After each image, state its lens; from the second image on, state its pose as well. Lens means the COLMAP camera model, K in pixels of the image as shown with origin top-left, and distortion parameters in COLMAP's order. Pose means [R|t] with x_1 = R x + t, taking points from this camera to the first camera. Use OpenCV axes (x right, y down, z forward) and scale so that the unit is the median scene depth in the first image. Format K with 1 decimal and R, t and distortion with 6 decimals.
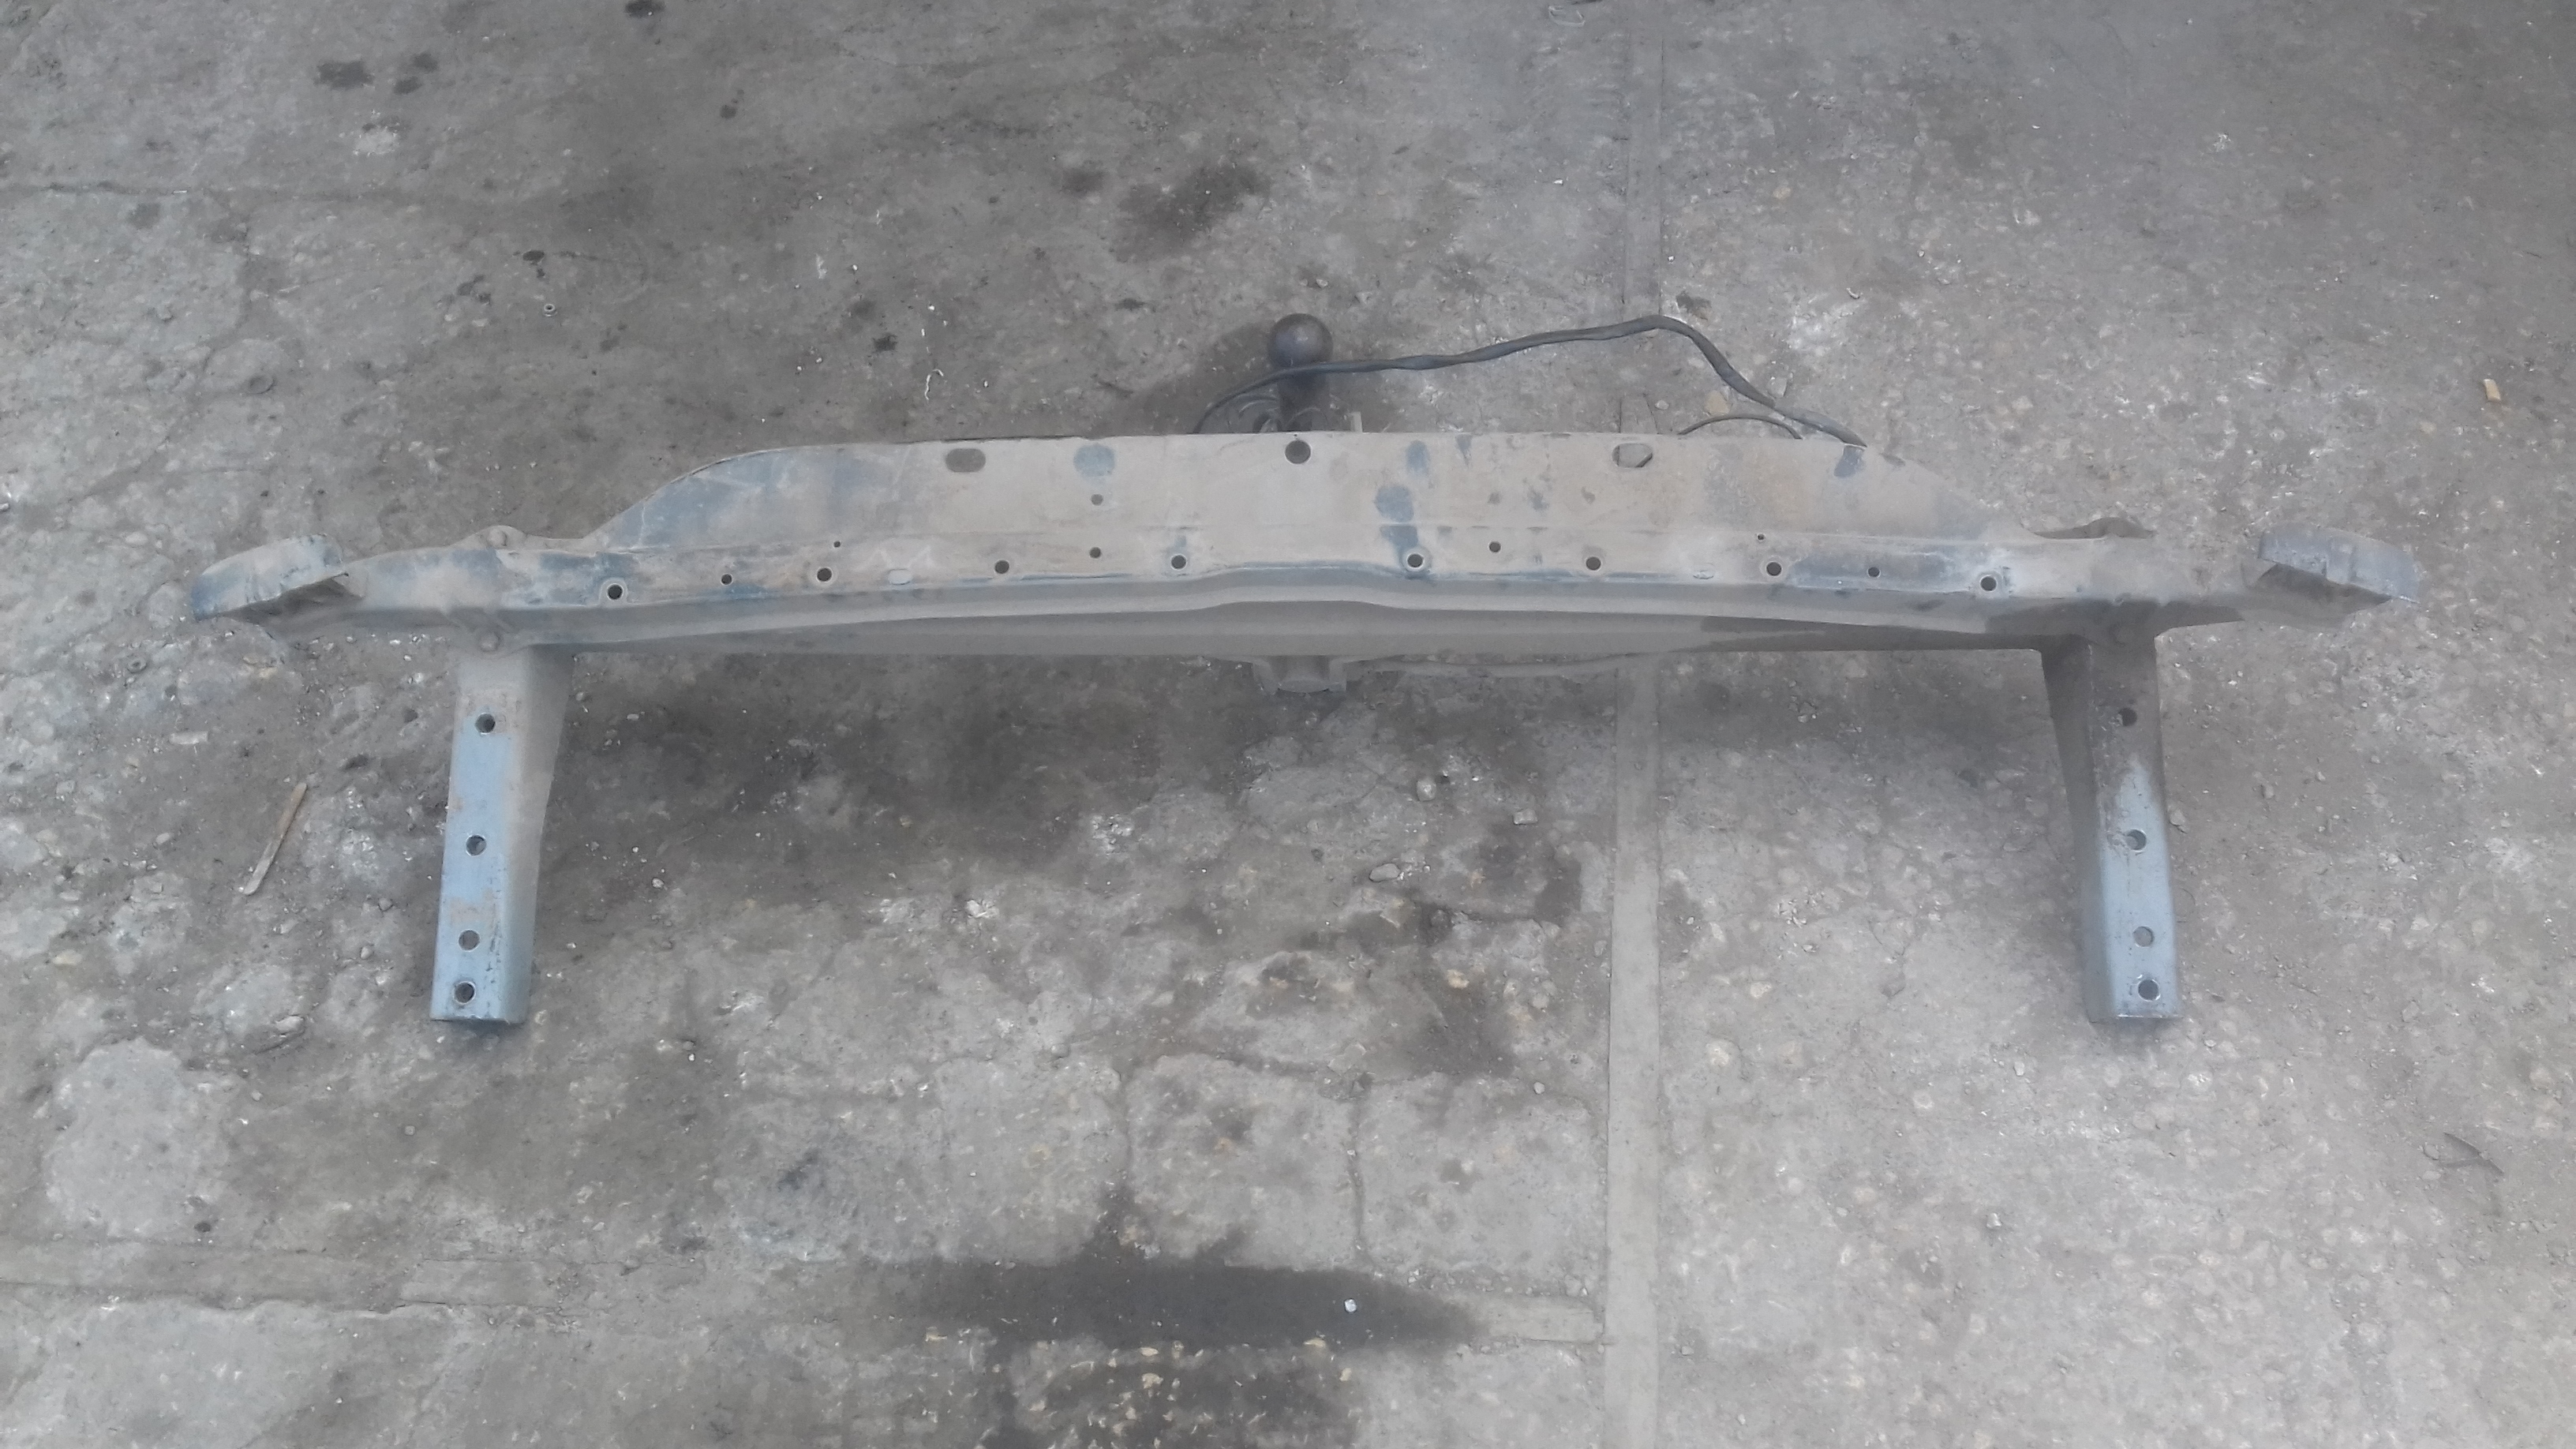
lens RADIAL K [[2261.6, 0, 1319.9], [0, 2261.6, 730.1], [0, 0, 1]] dist [0.052313, -0.192432]
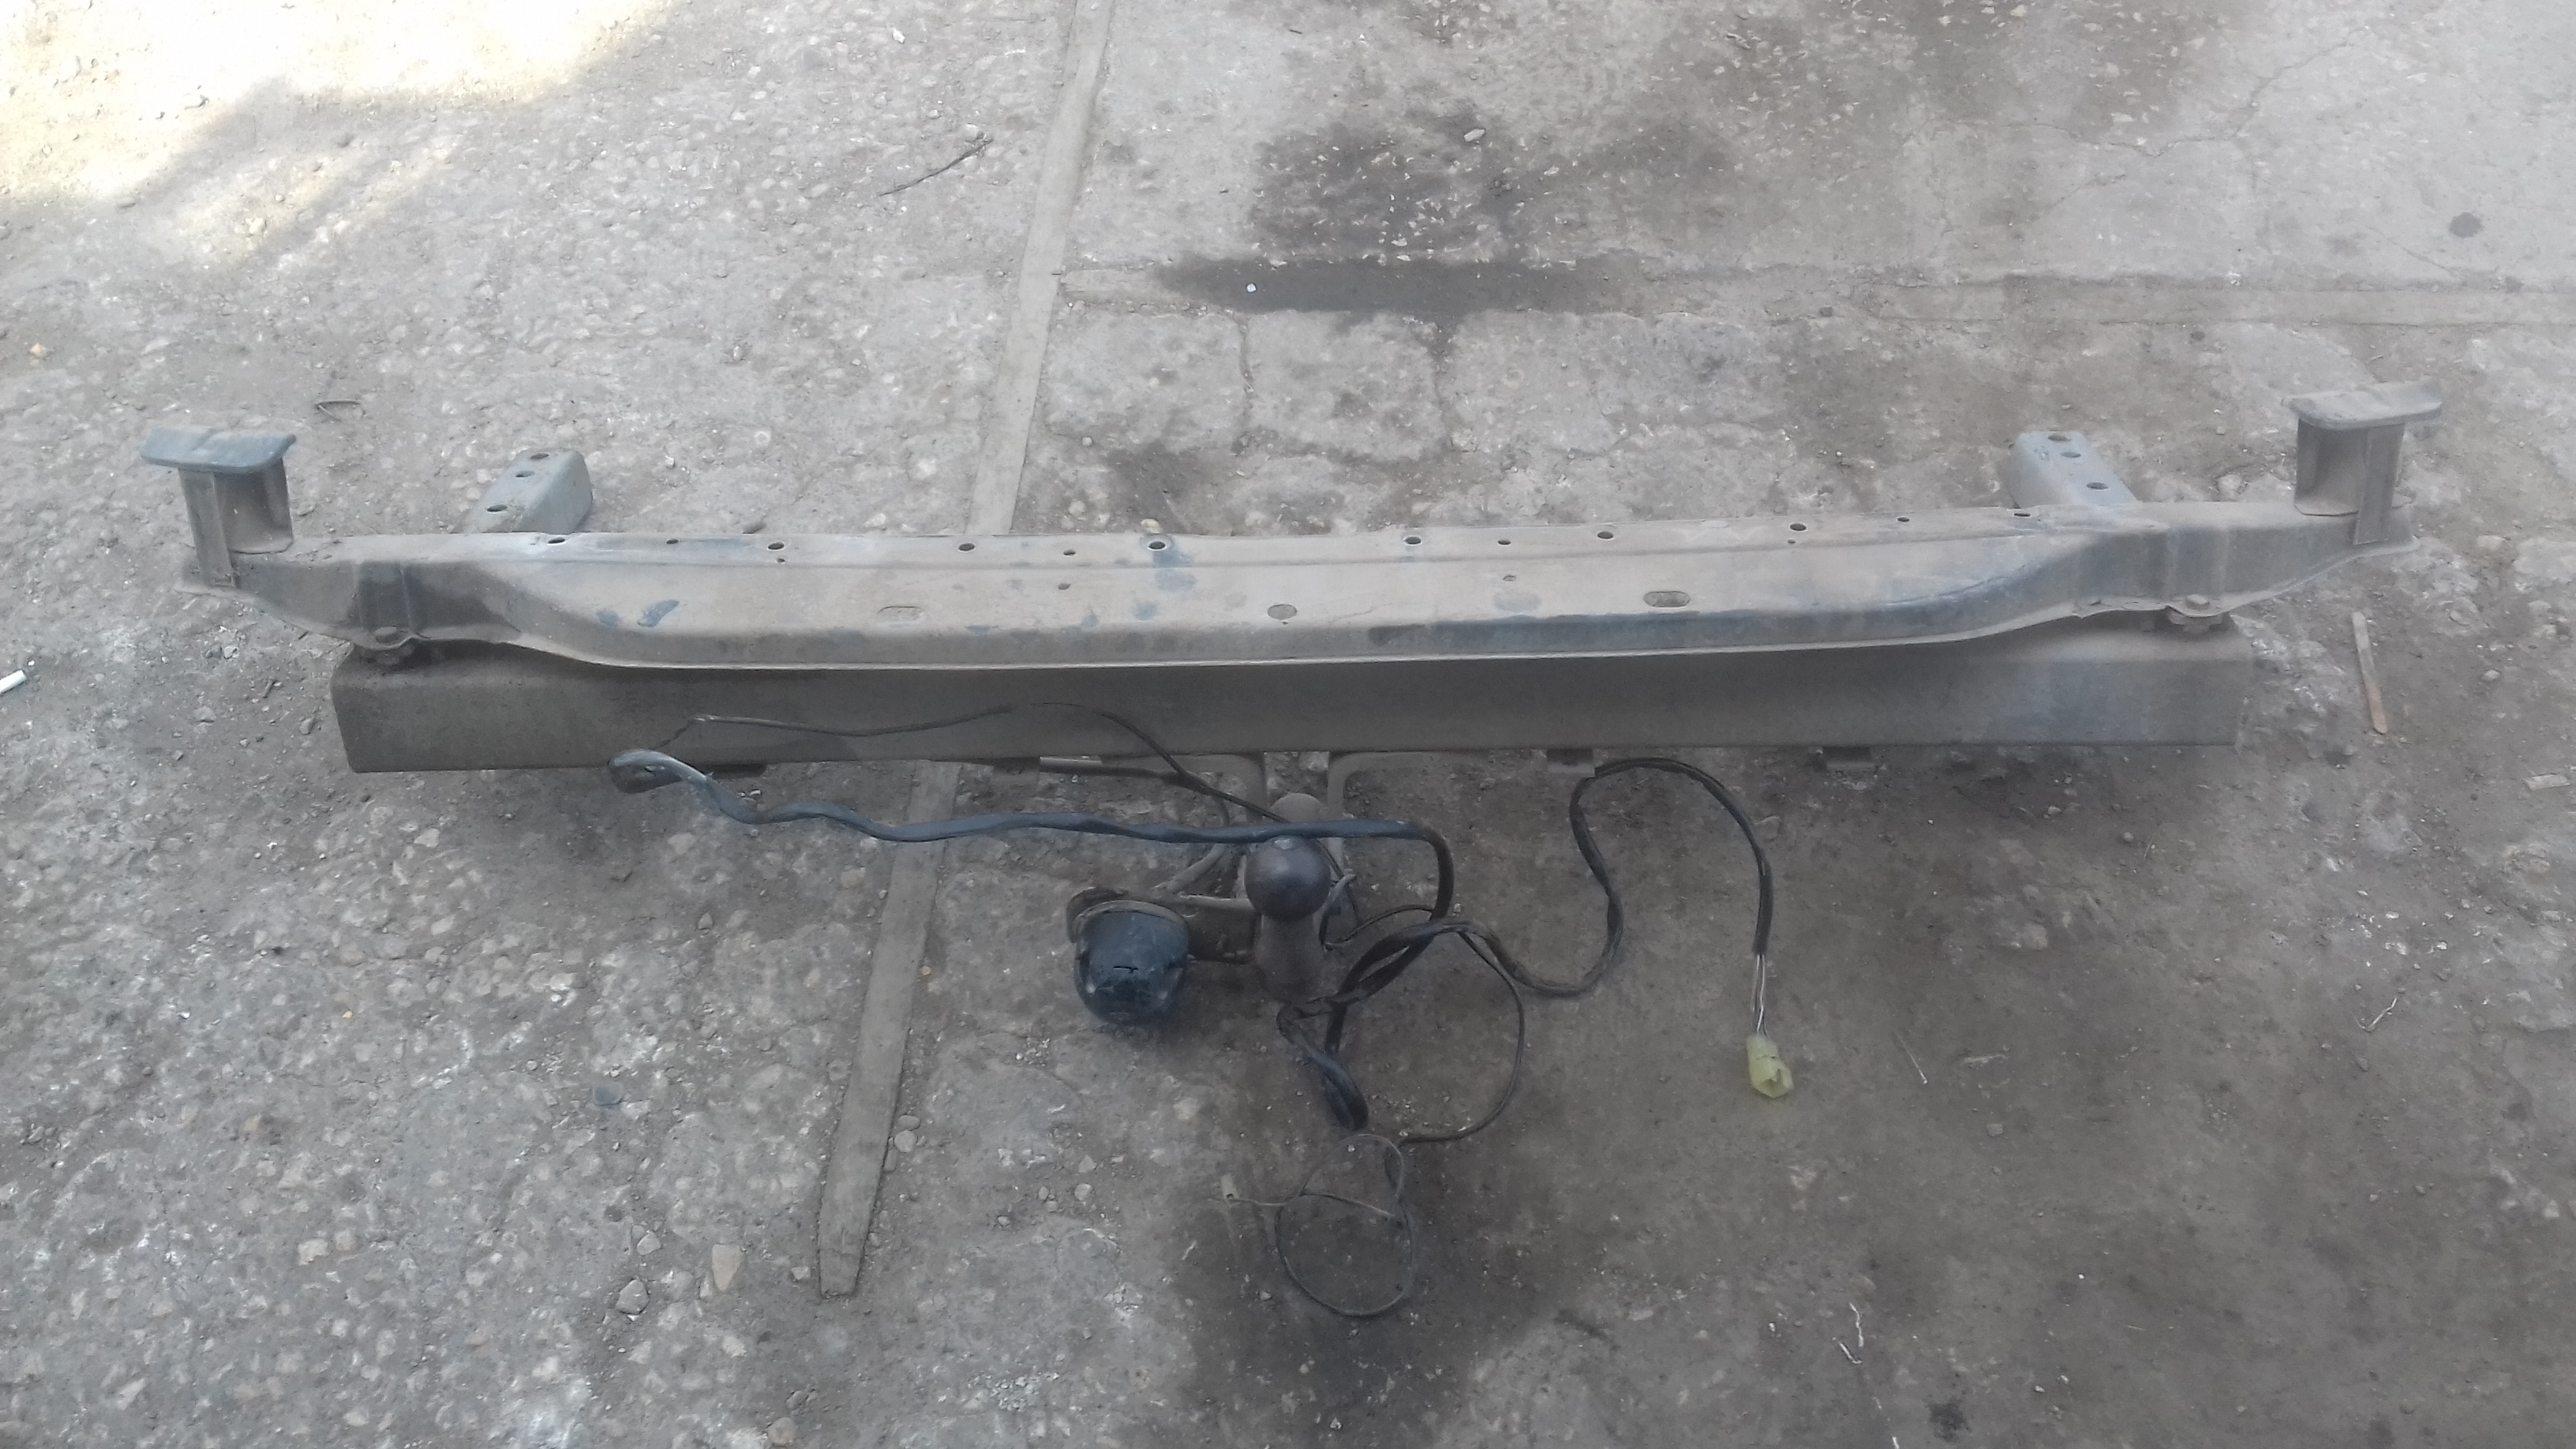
lens RADIAL K [[2261.6, 0, 1319.9], [0, 2261.6, 730.1], [0, 0, 1]] dist [0.052313, -0.192432]
pose [[-0.998924, 0.039135, 0.024875, -0.045263], [0.013036, -0.277810, 0.960547, -1.003001], [0.044501, 0.959838, 0.277001, 0.836029]]
